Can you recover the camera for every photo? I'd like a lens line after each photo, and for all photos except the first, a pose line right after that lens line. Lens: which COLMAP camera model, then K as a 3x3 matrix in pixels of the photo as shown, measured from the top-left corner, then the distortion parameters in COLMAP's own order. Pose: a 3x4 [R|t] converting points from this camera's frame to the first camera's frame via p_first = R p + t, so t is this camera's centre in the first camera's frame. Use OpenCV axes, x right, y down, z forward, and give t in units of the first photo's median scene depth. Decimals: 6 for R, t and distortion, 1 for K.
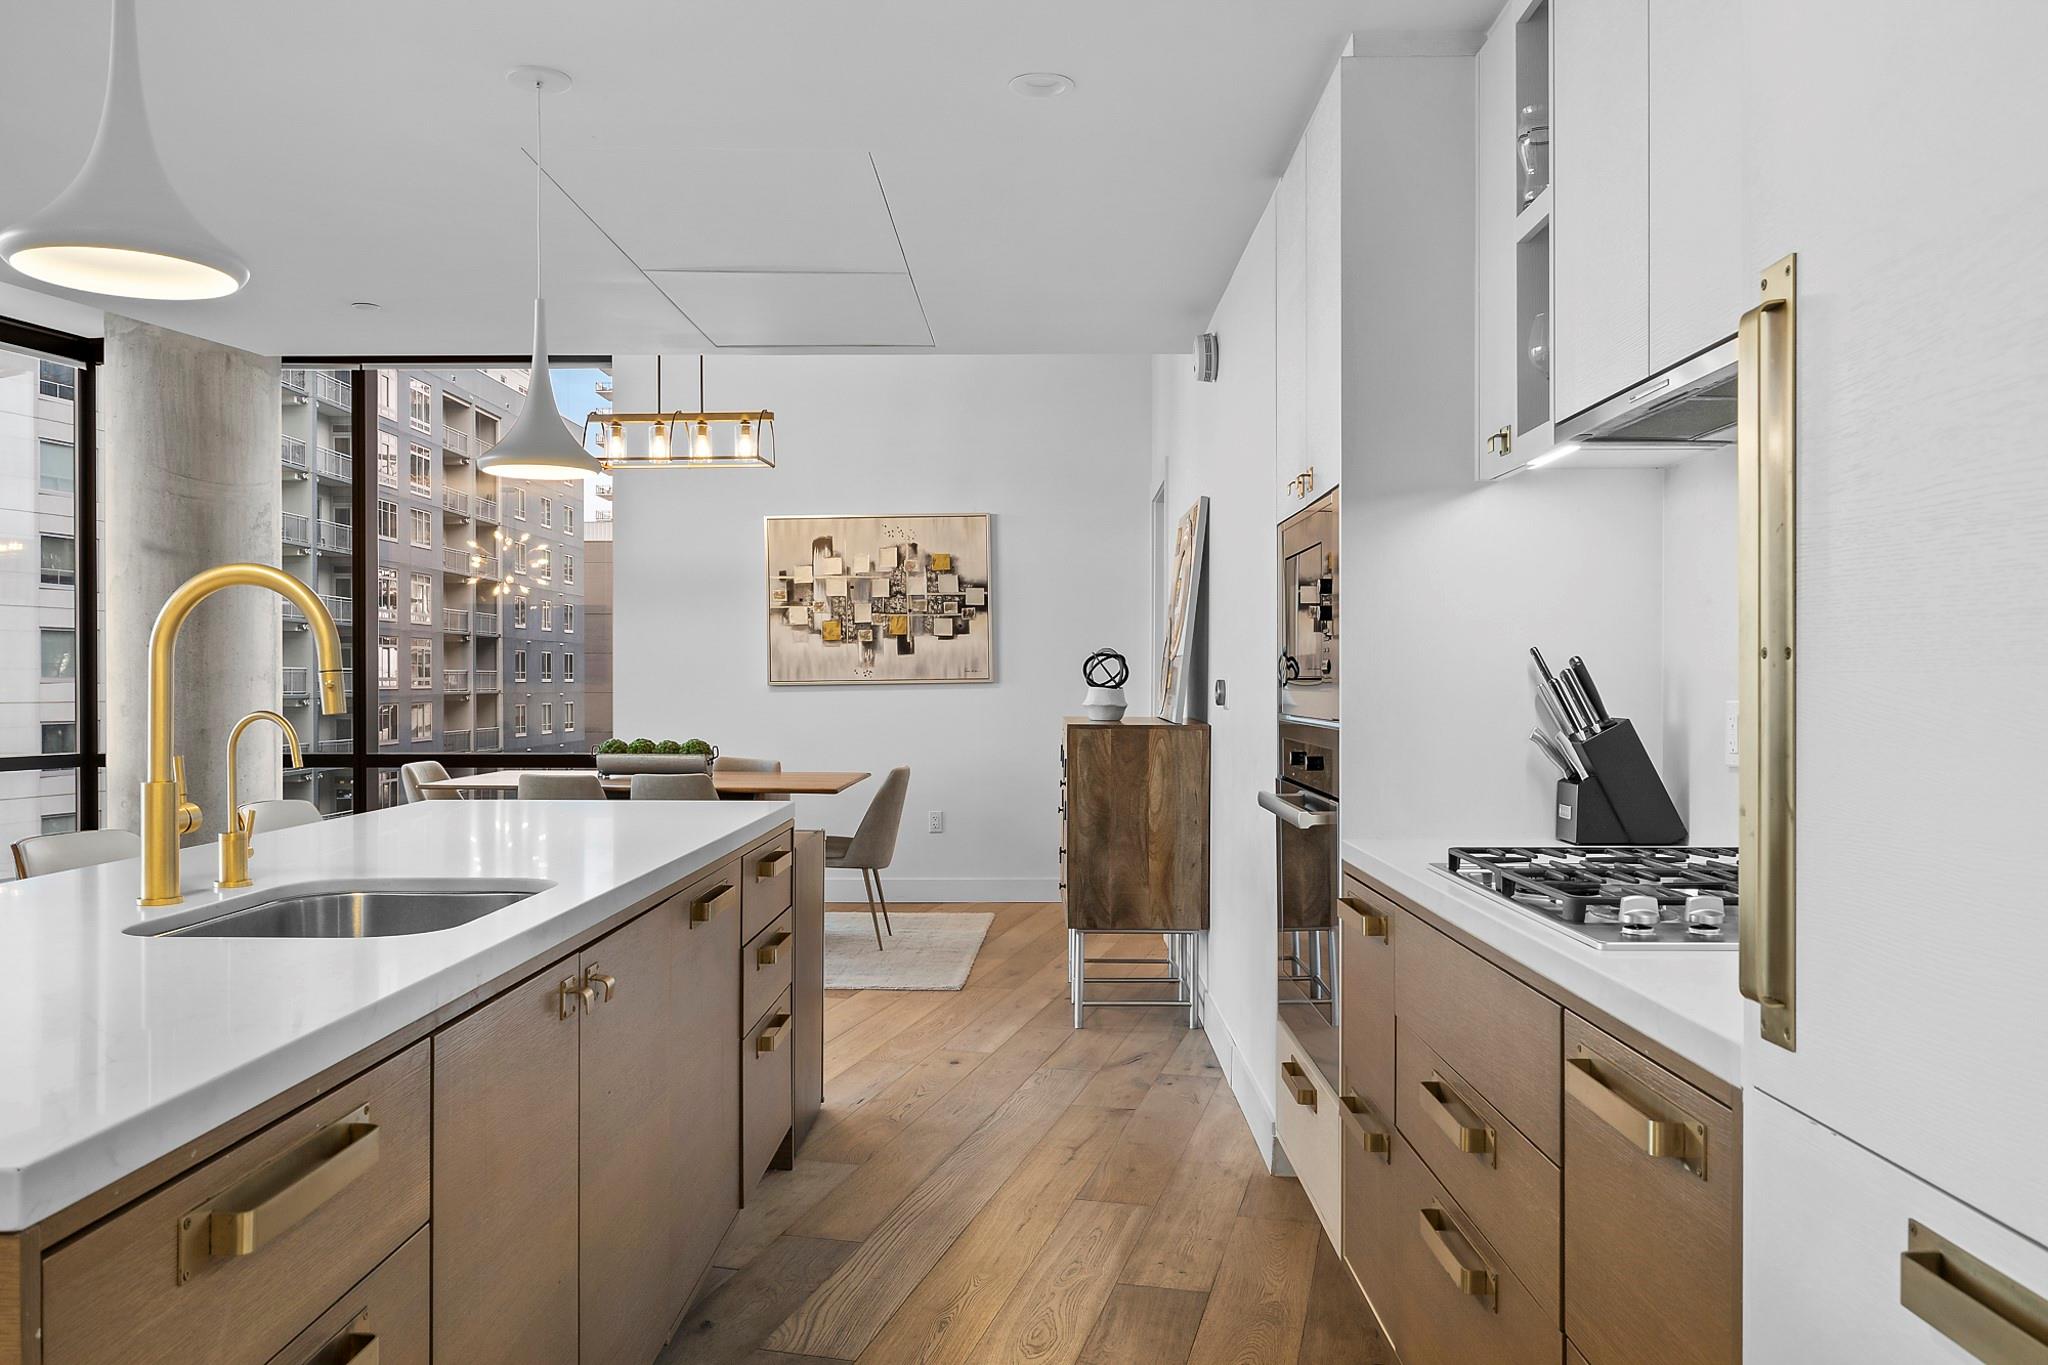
lens RADIAL K [[1513.6, 0, 1027.9], [0, 1513.6, 686.9], [0, 0, 1]] dist [0.000076, 0.001997]
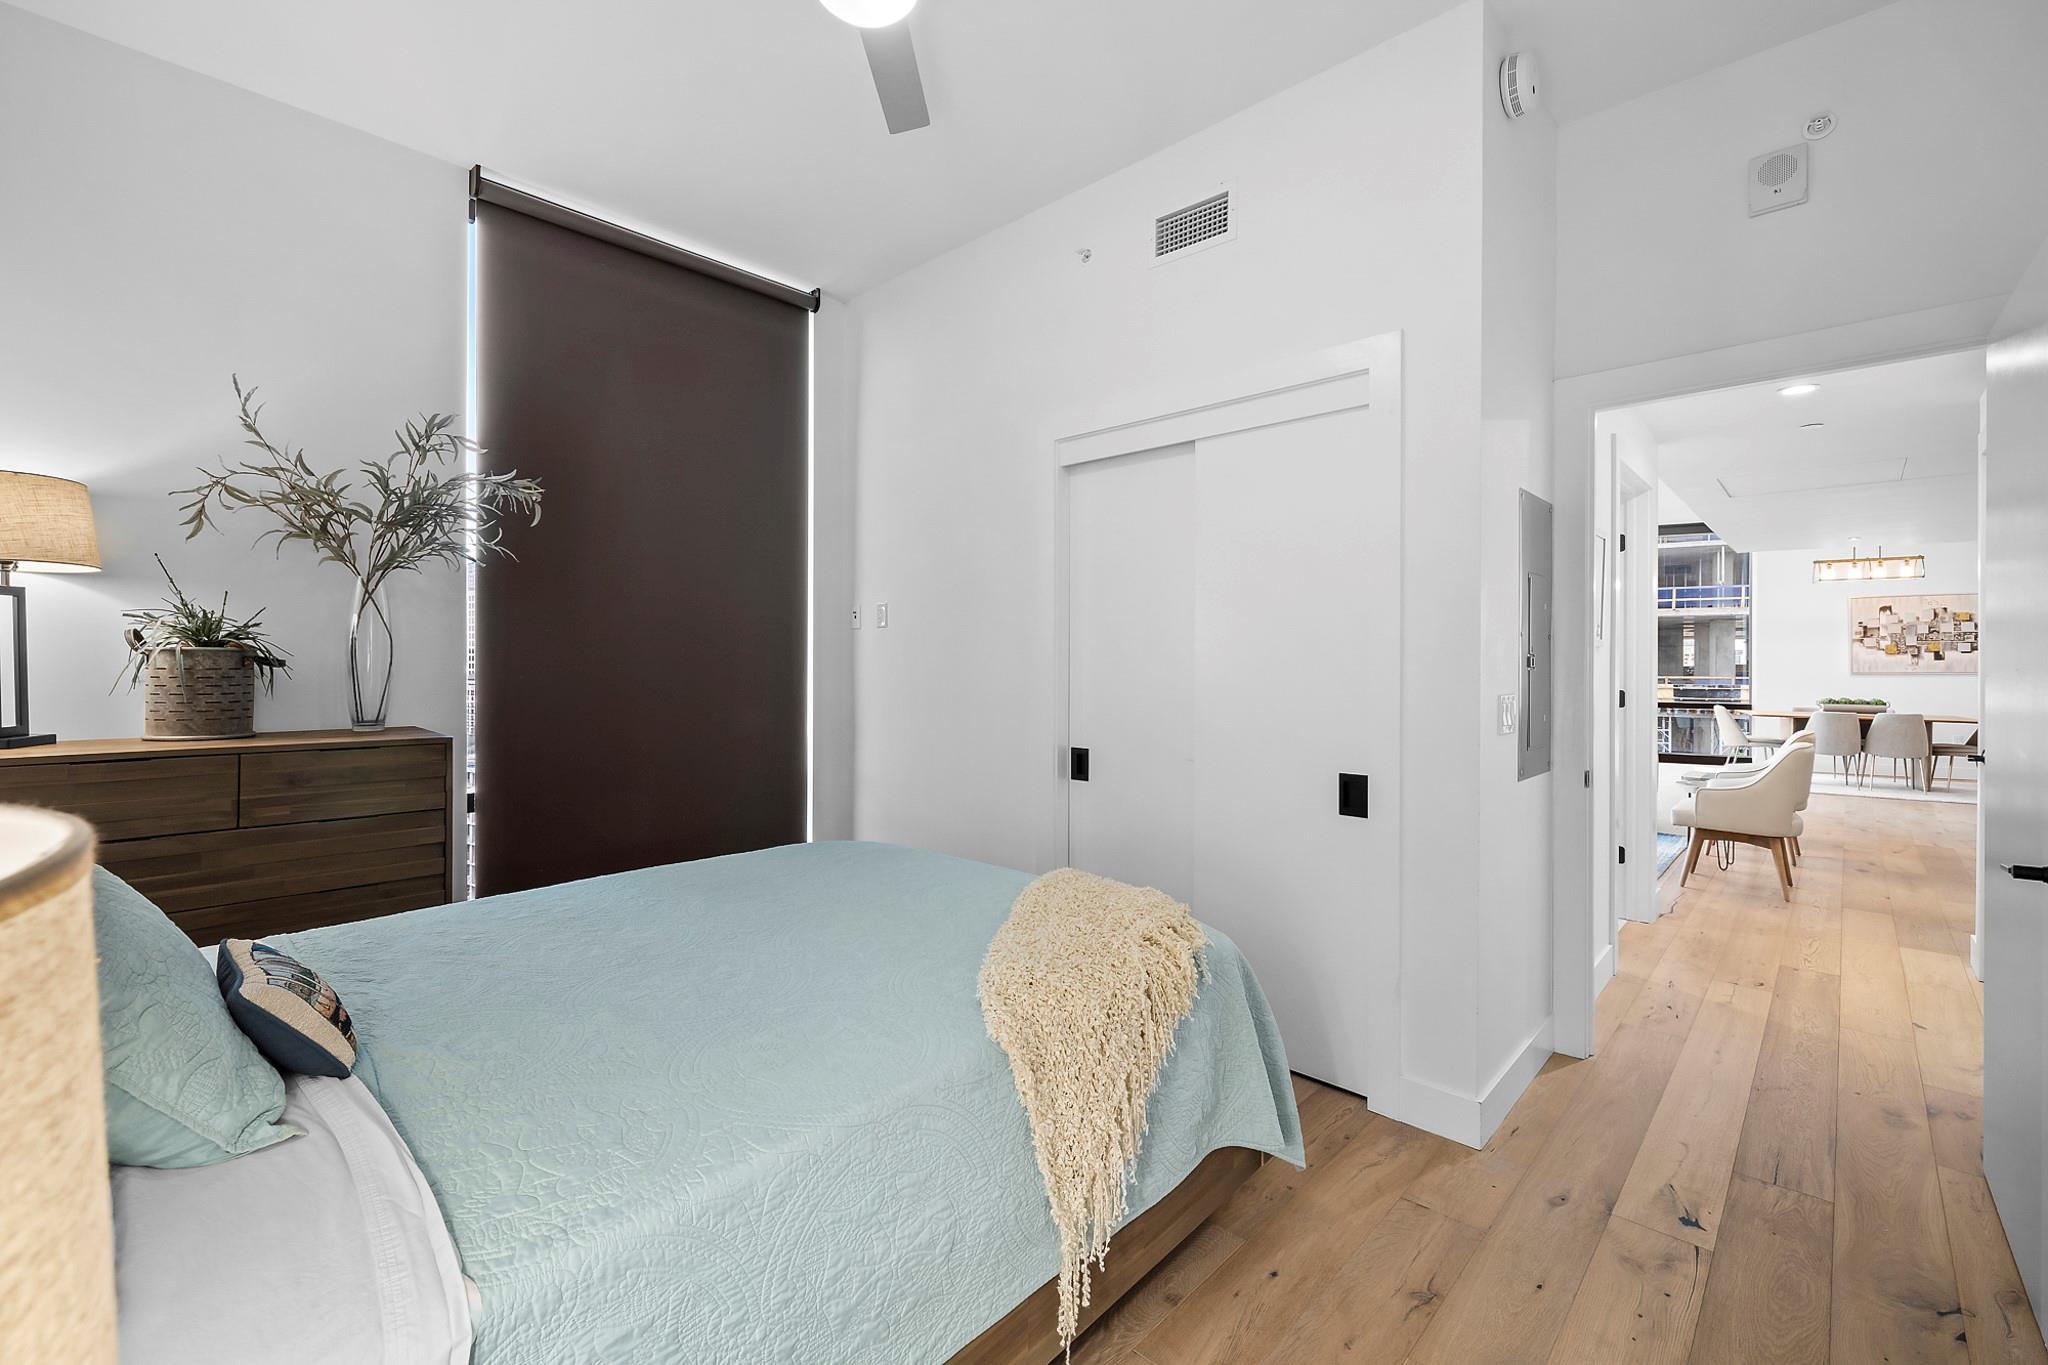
lens RADIAL K [[875.7, 0, 1011.7], [0, 875.7, 658.4], [0, 0, 1]] dist [-0.000957, 0.000076]
pose [[0.874031, 0.003336, -0.485859, -0.650053], [-0.004647, 0.999988, -0.001493, -0.017107], [0.485848, 0.003562, 0.874036, -0.728610]]
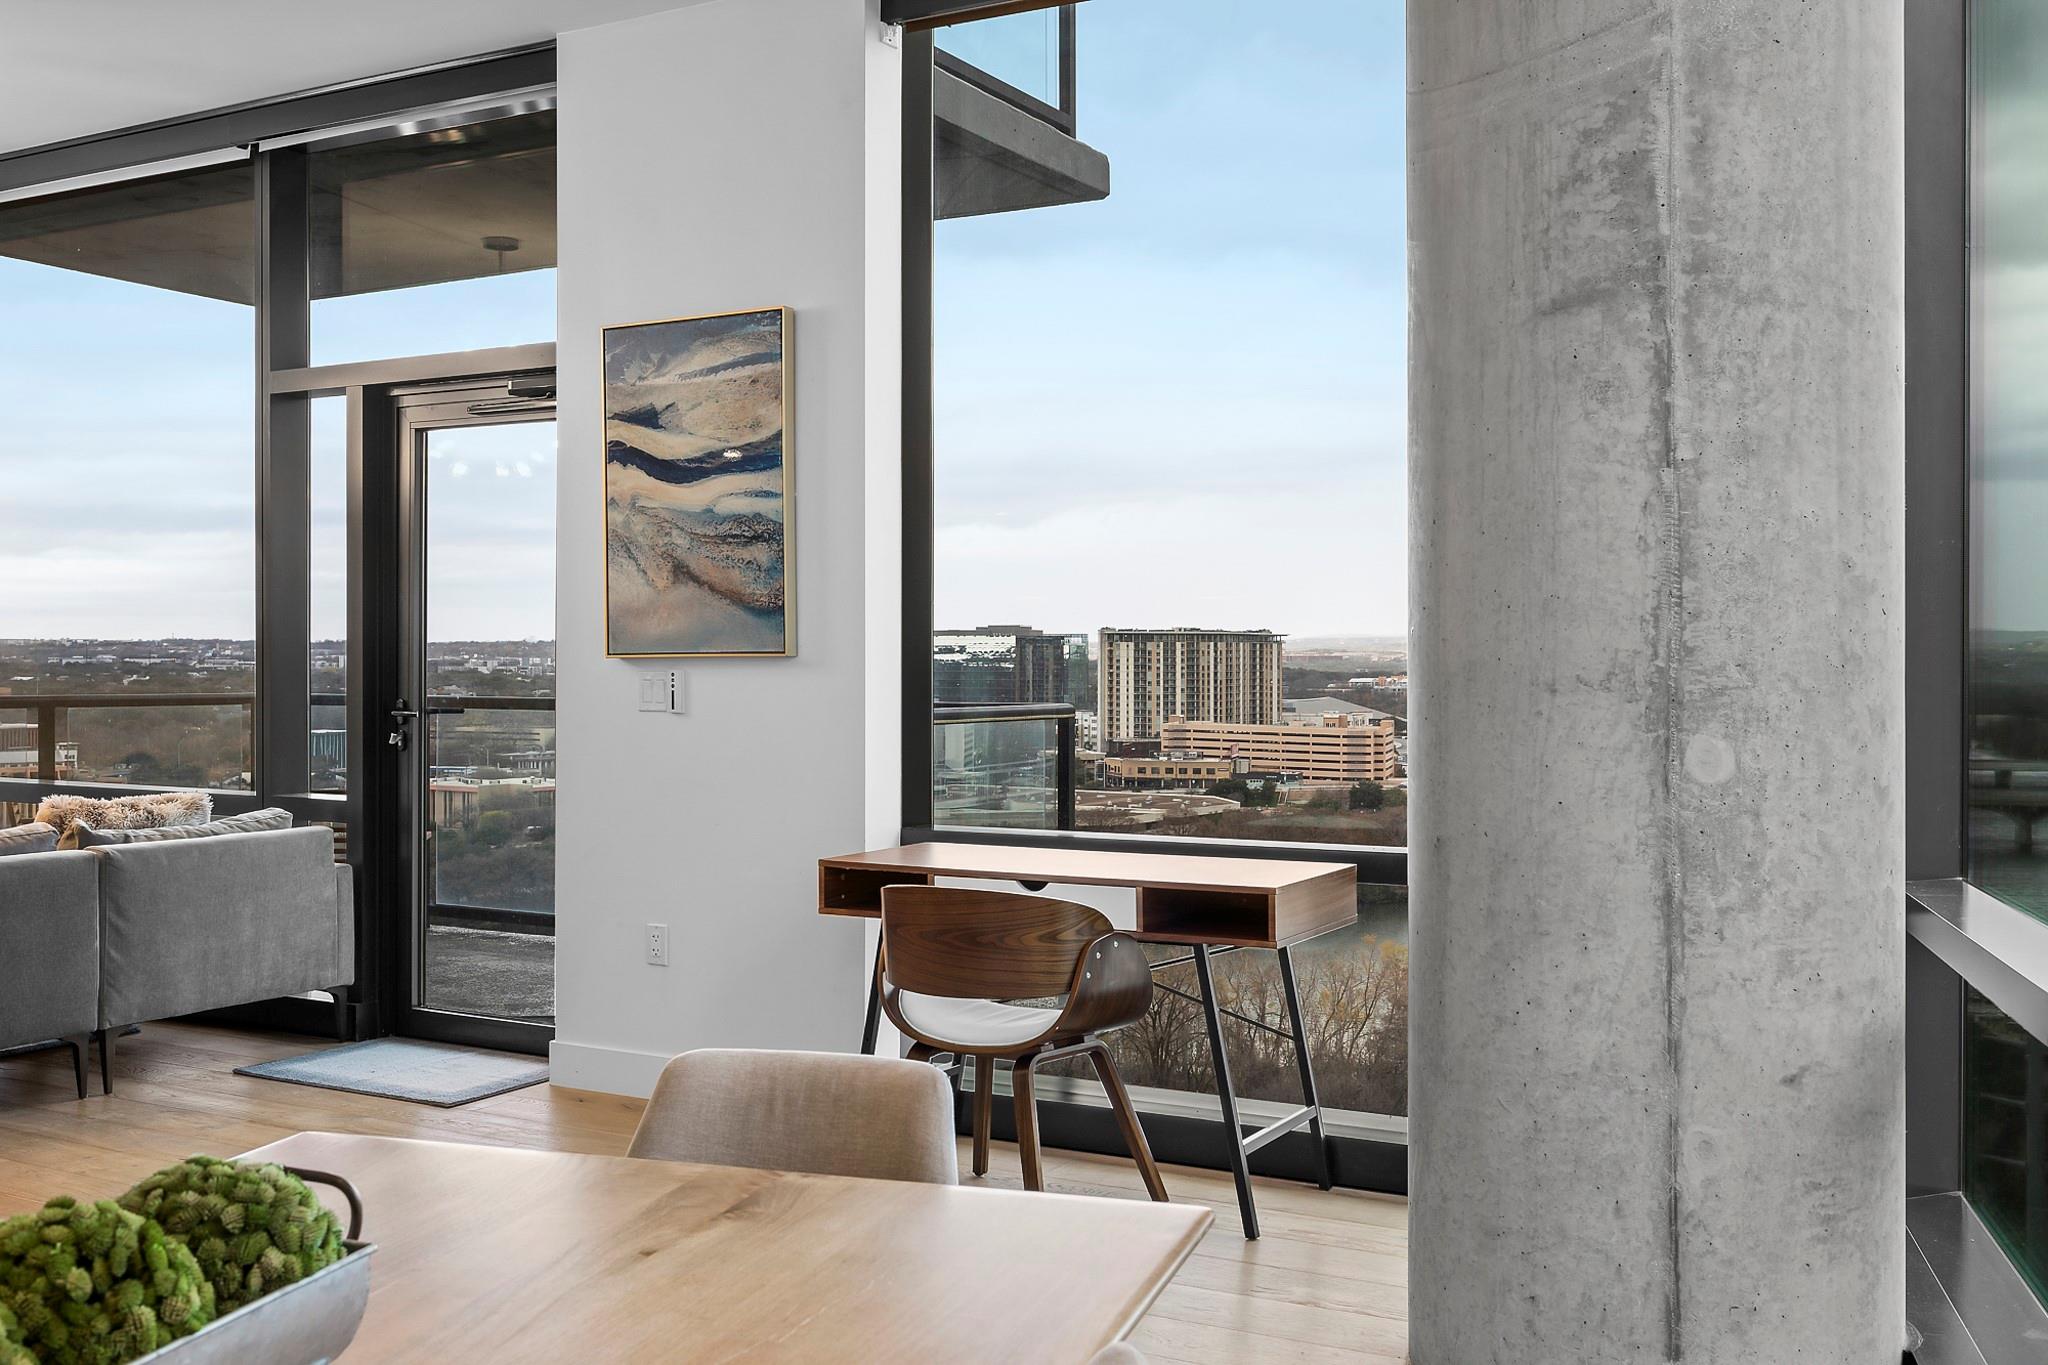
lens RADIAL K [[1955.7, 0, 1031.4], [0, 1955.7, 667.3], [0, 0, 1]] dist [-0.004762, 0.000000]
pose [[-0.260858, 0.003944, -0.965369, -0.107659], [-0.004771, 0.999974, 0.005375, -0.011064], [0.965365, 0.006007, -0.260833, 1.005051]]
